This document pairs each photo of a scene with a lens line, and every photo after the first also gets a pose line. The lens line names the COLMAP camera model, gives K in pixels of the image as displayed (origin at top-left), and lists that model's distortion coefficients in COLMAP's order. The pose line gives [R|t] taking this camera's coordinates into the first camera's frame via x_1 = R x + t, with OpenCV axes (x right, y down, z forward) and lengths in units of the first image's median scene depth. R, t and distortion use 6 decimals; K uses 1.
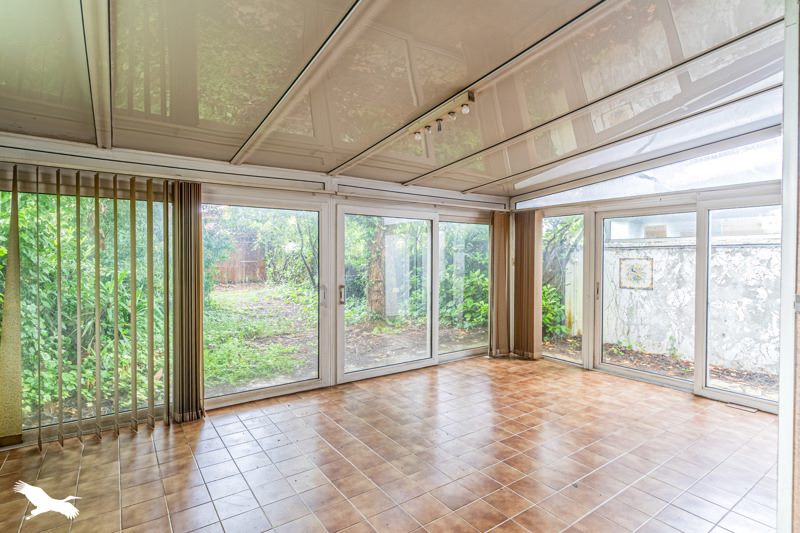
lens RADIAL K [[405.6, 0, 399.8], [0, 405.6, 264.6], [0, 0, 1]] dist [0.000096, -0.000002]
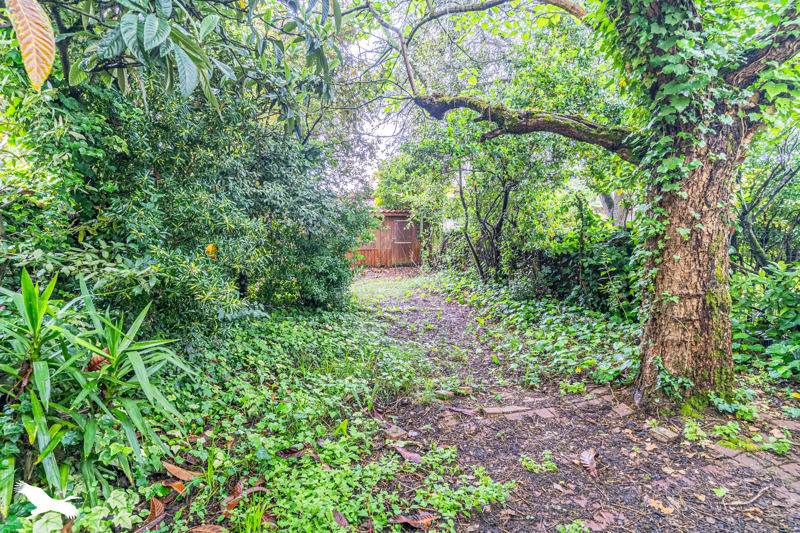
lens RADIAL K [[405.6, 0, 400.1], [0, 405.6, 266.3], [0, 0, 1]] dist [0.000096, -0.000002]
pose [[0.932362, 0.018065, -0.361075, -0.075722], [0.001084, 0.998607, 0.052762, -0.004065], [0.361525, -0.049585, 0.931043, 0.229671]]
